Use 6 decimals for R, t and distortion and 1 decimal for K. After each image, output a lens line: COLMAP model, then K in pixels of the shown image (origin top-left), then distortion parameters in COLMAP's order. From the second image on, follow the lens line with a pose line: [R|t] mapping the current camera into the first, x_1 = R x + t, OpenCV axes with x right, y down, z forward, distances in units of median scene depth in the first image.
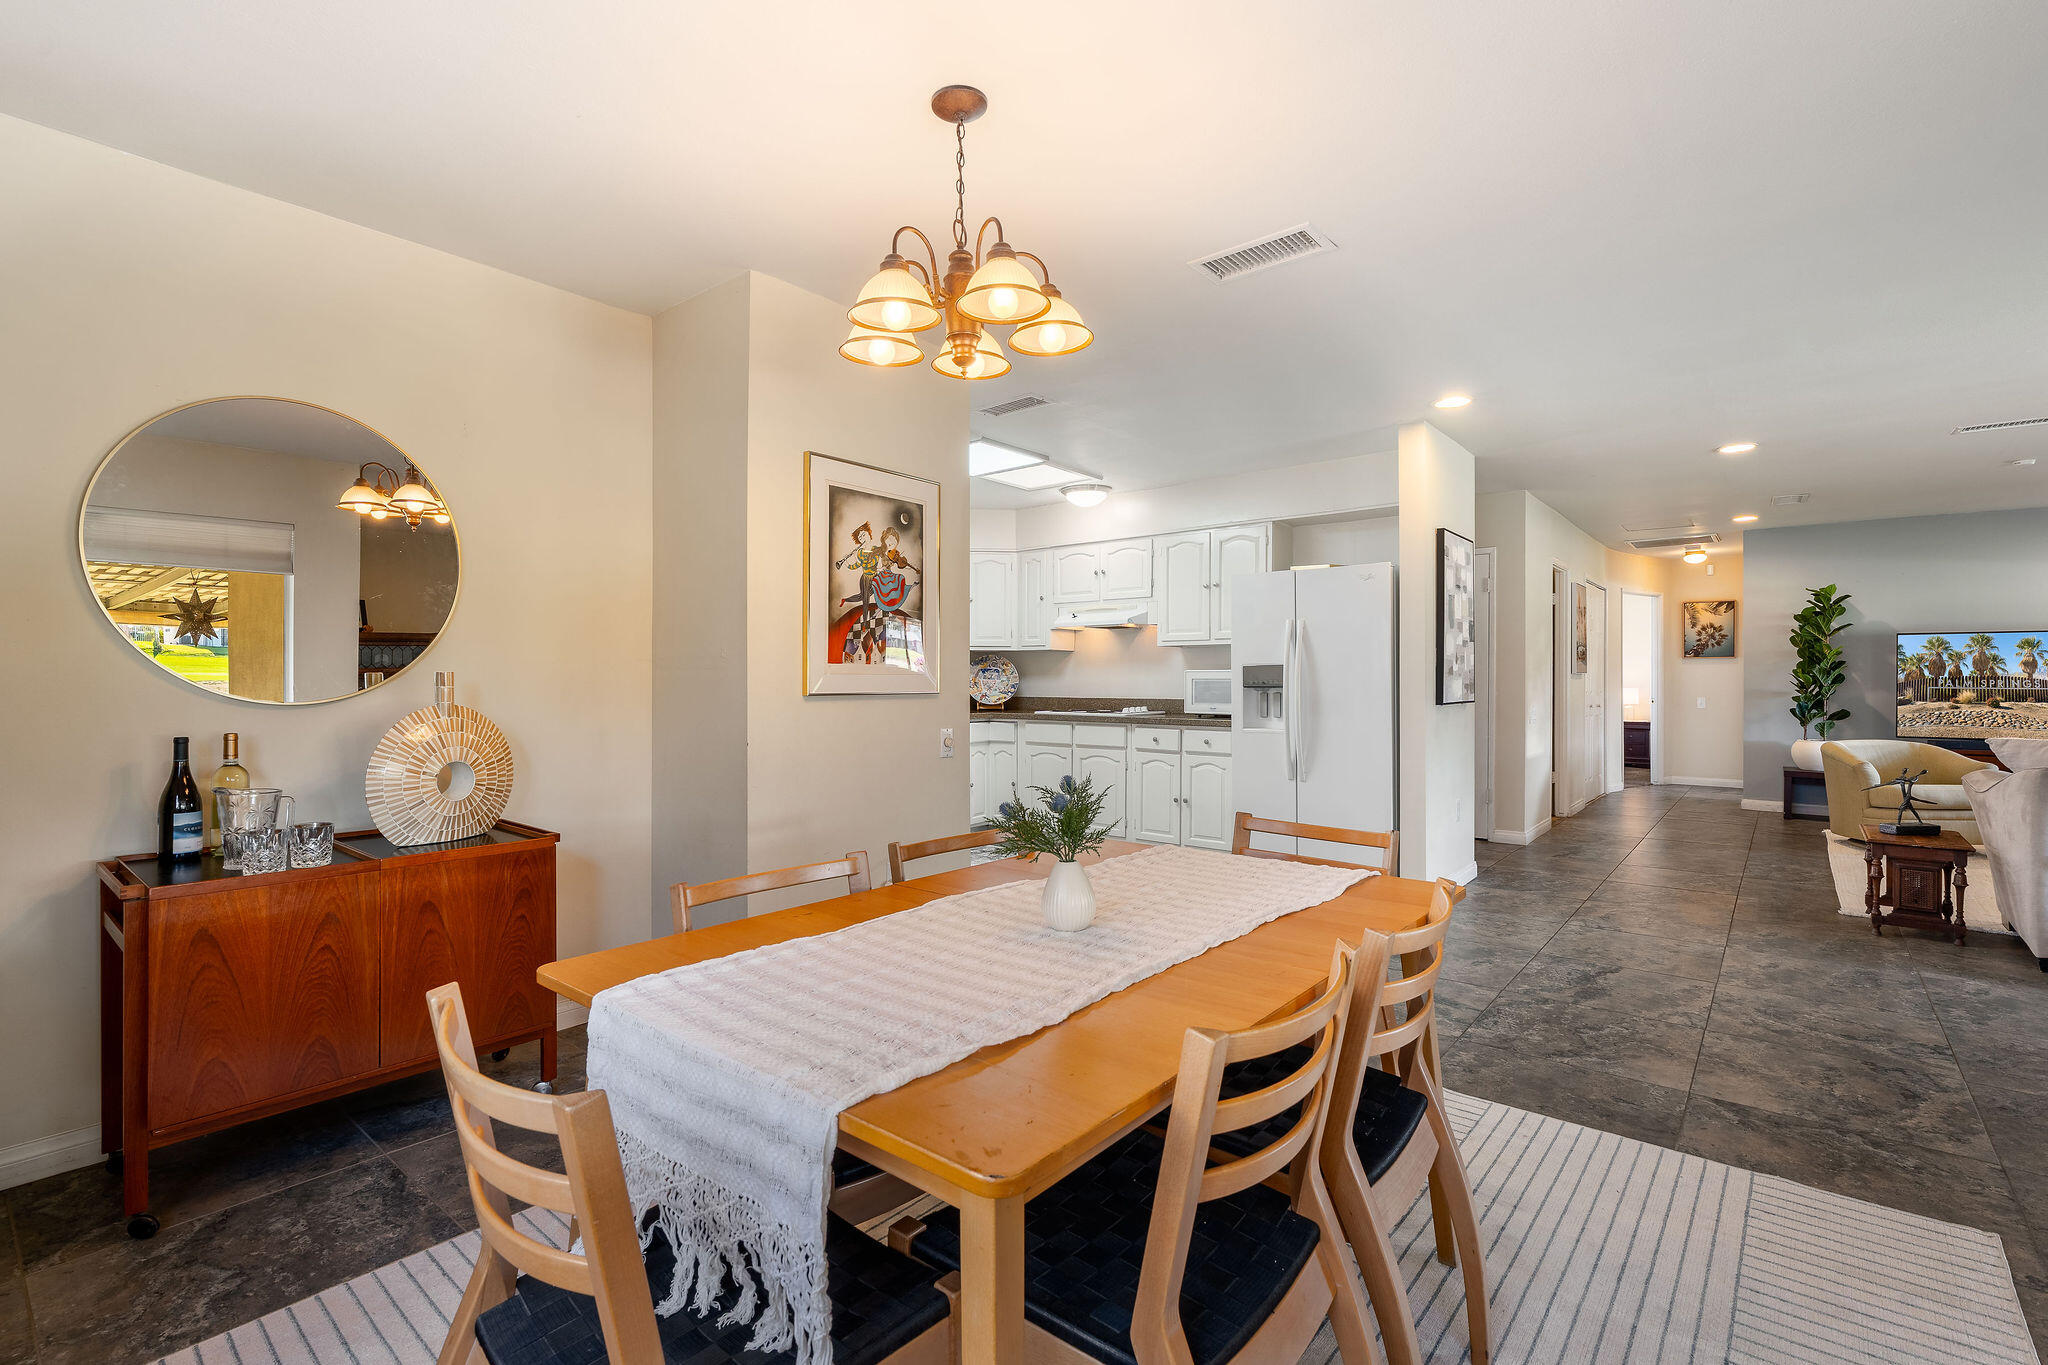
lens RADIAL K [[914.6, 0, 1030.9], [0, 914.6, 683.6], [0, 0, 1]] dist [-0.002243, -0.000612]
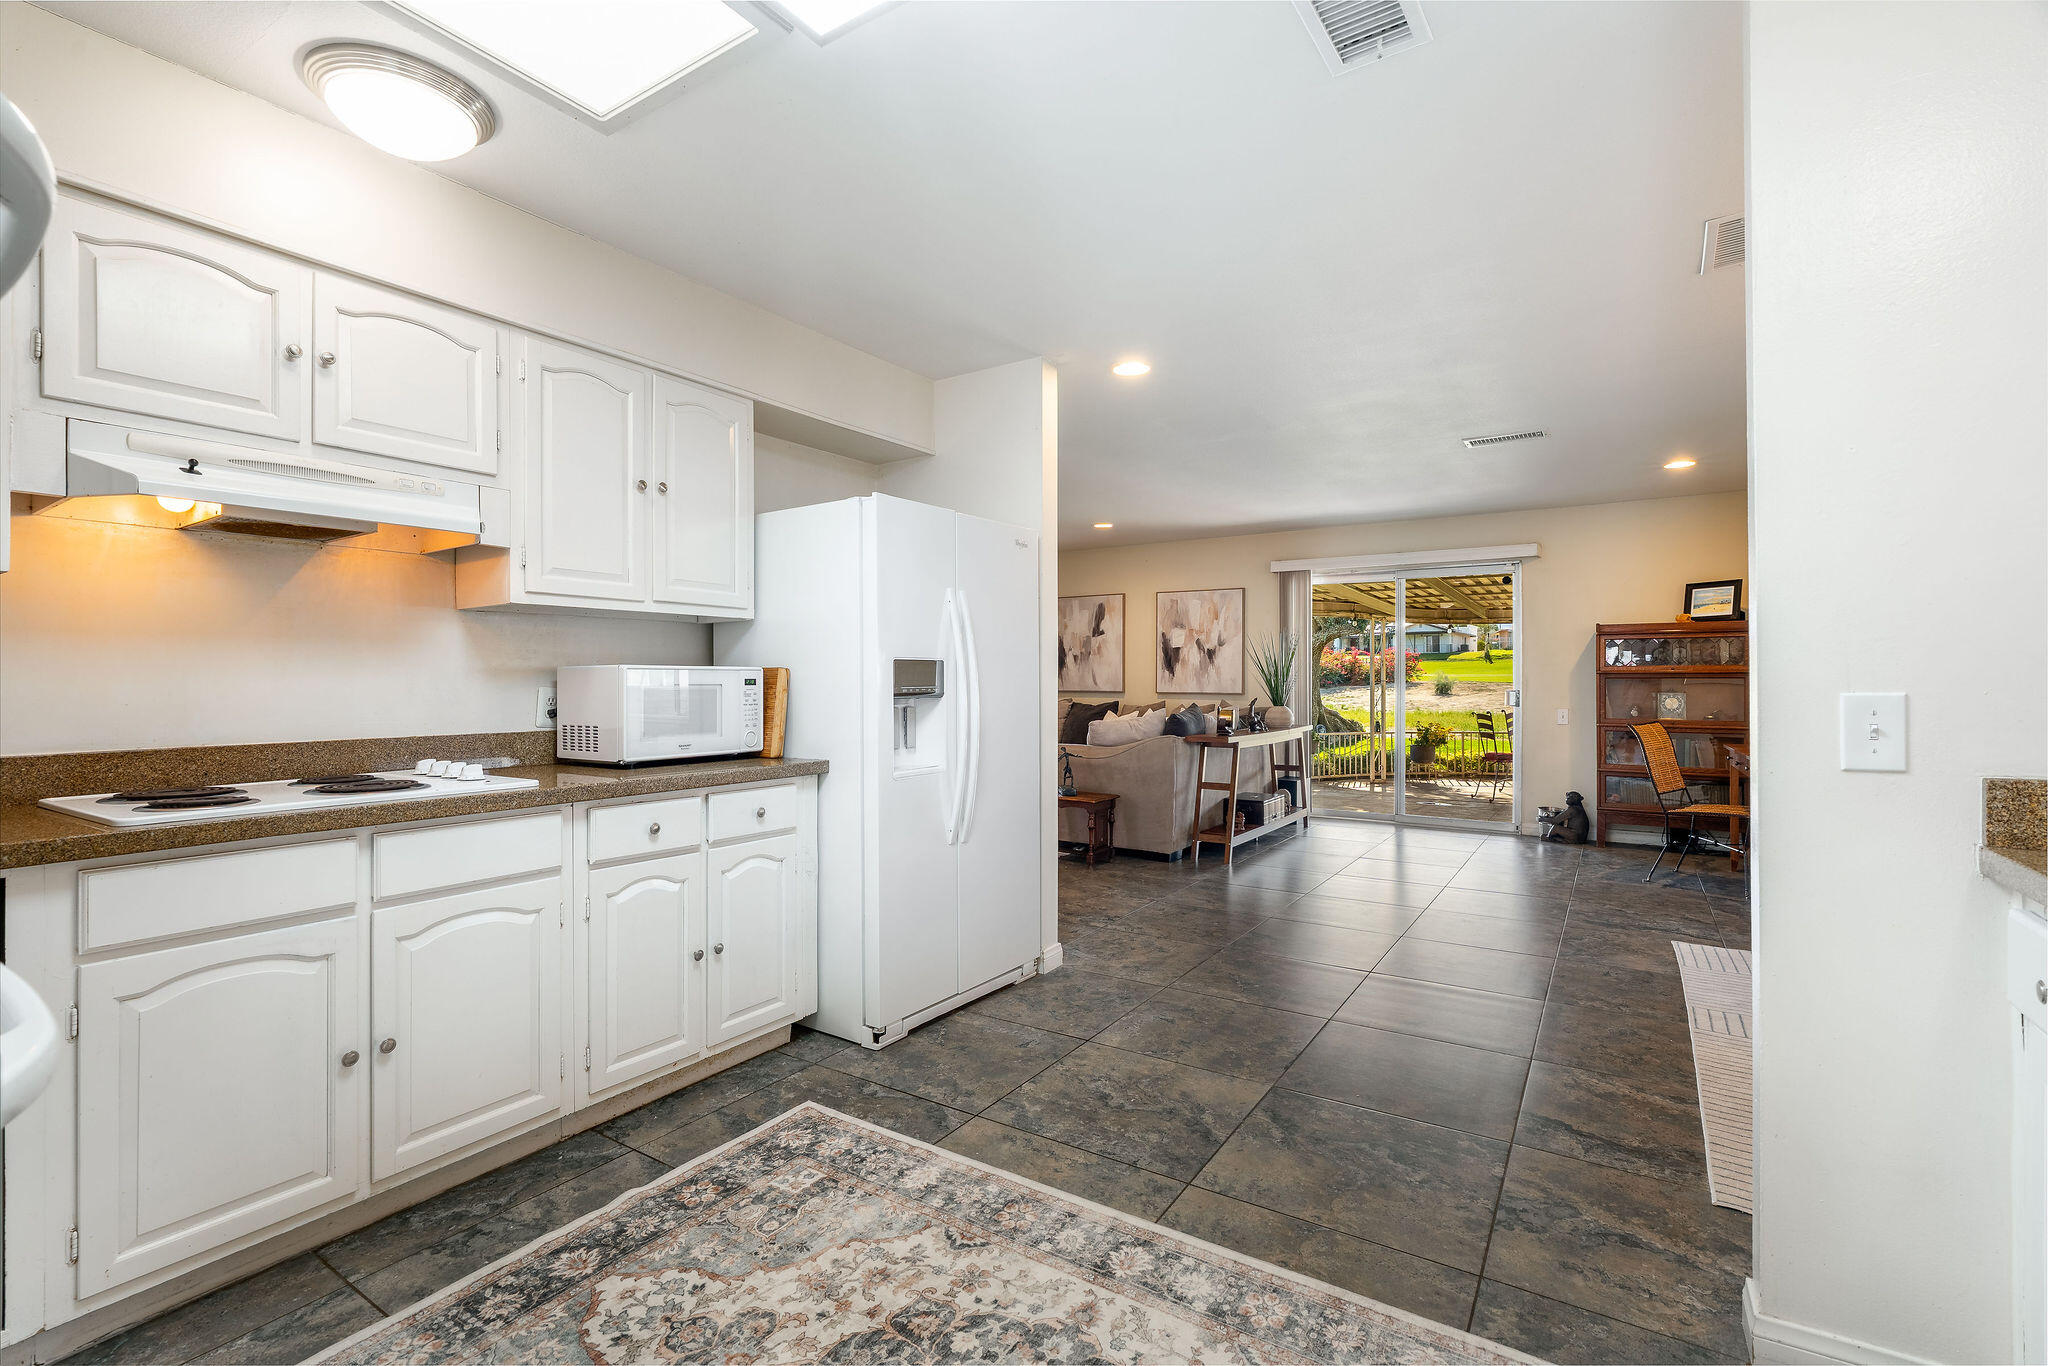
lens RADIAL K [[914.6, 0, 1018.2], [0, 914.6, 675.2], [0, 0, 1]] dist [-0.002243, -0.000612]
pose [[-0.101473, 0.007738, 0.994808, -0.279289], [0.007799, 0.999945, -0.006982, -0.005068], [-0.994808, 0.007050, -0.101528, 0.829425]]
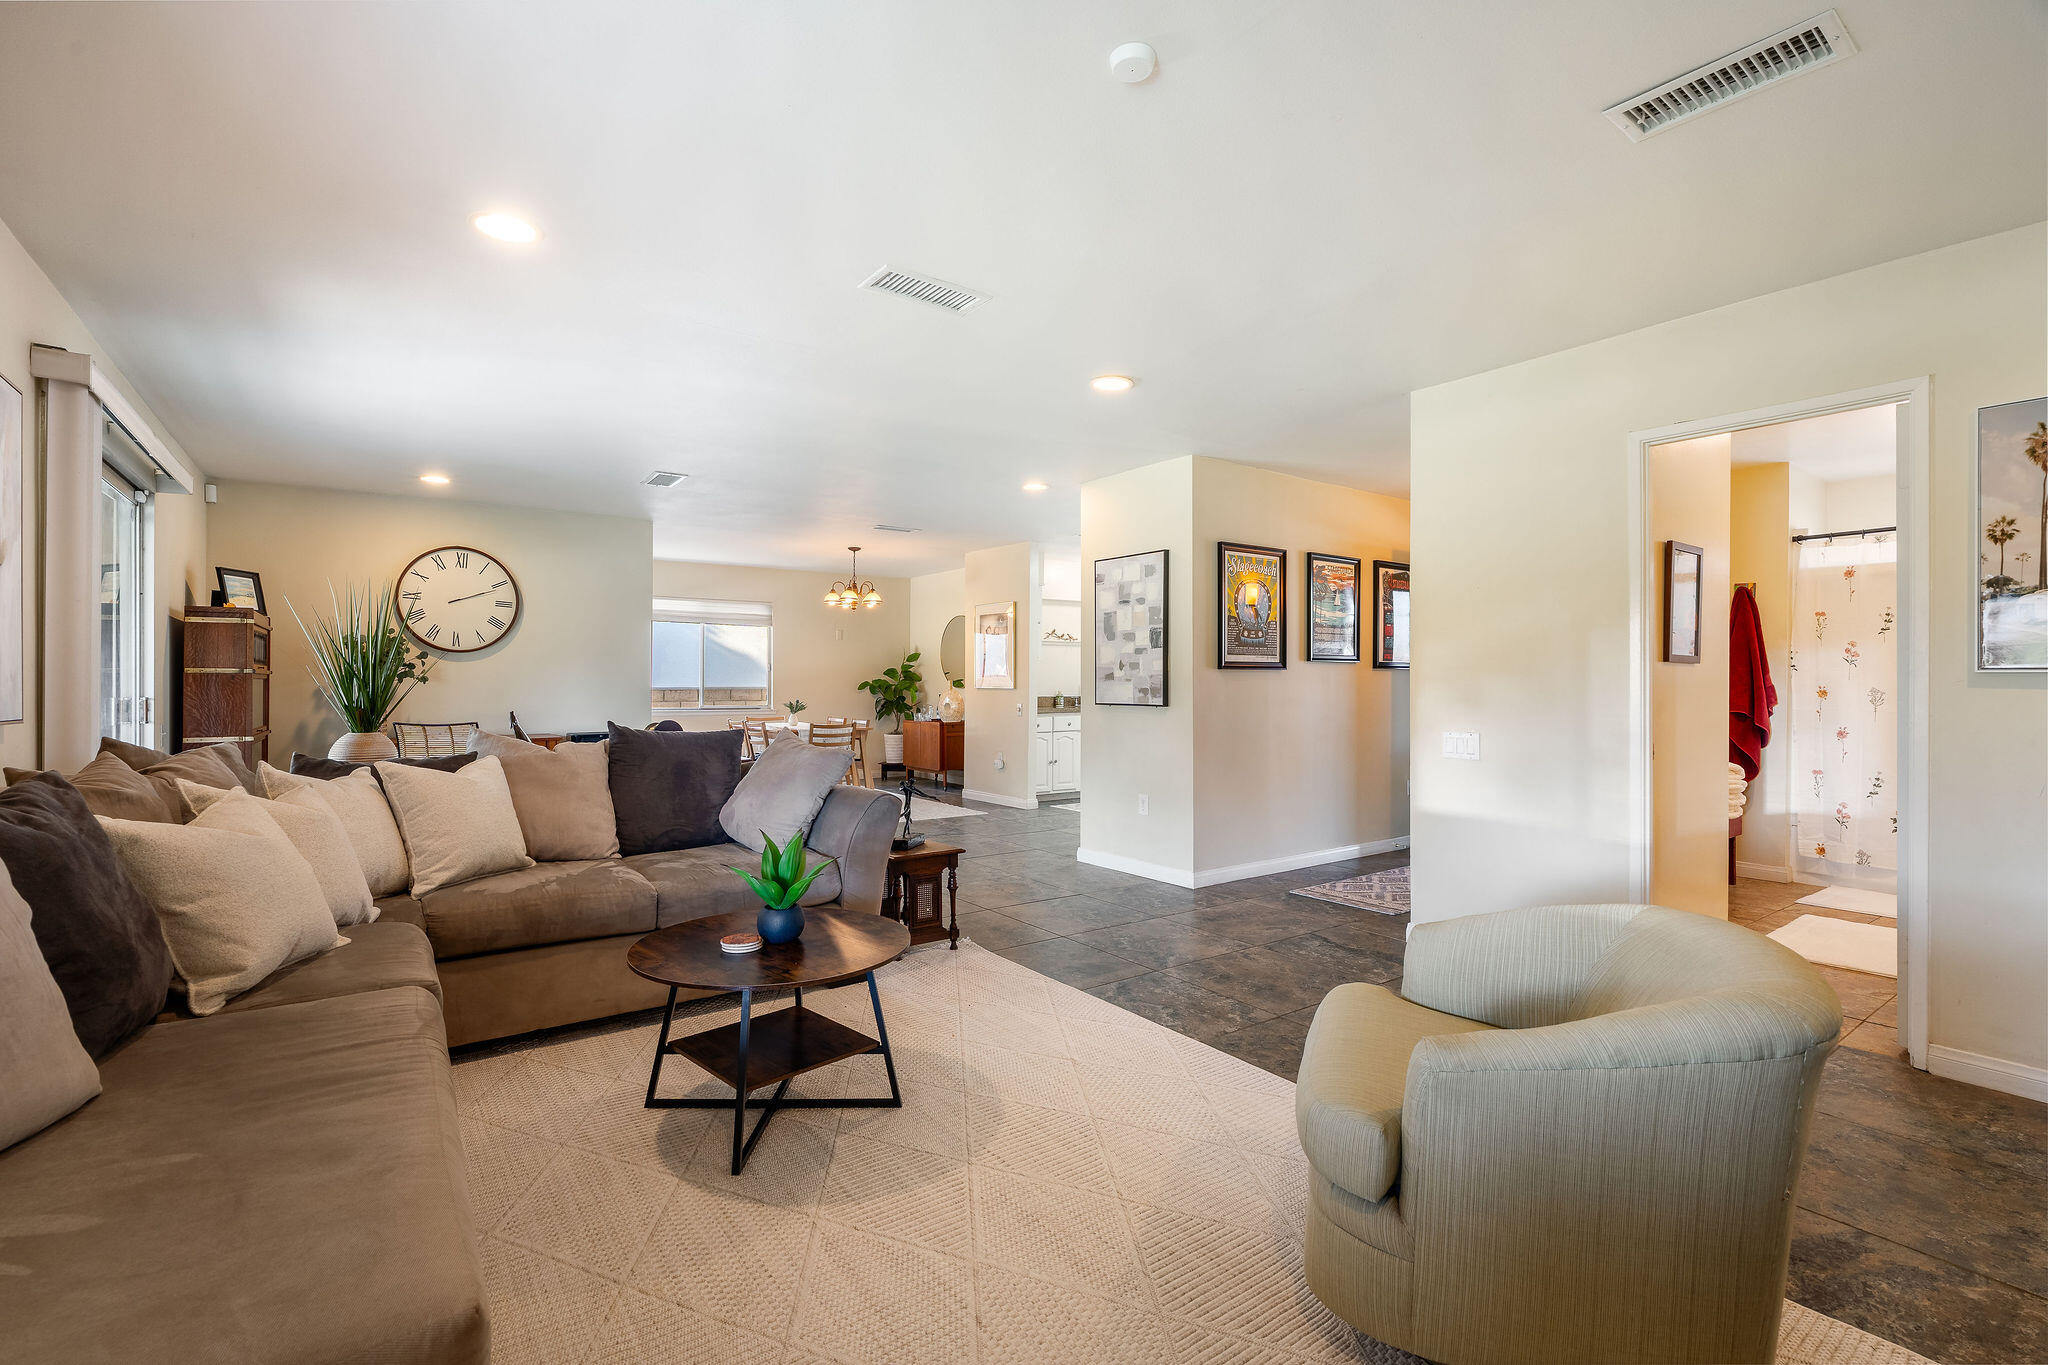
lens RADIAL K [[914.6, 0, 1022.0], [0, 914.6, 678.2], [0, 0, 1]] dist [-0.002243, -0.000612]
pose [[-0.257136, -0.003462, -0.966369, 1.262736], [-0.006961, 0.999974, -0.001730, -0.007094], [0.966350, 0.006283, -0.257153, 0.929840]]
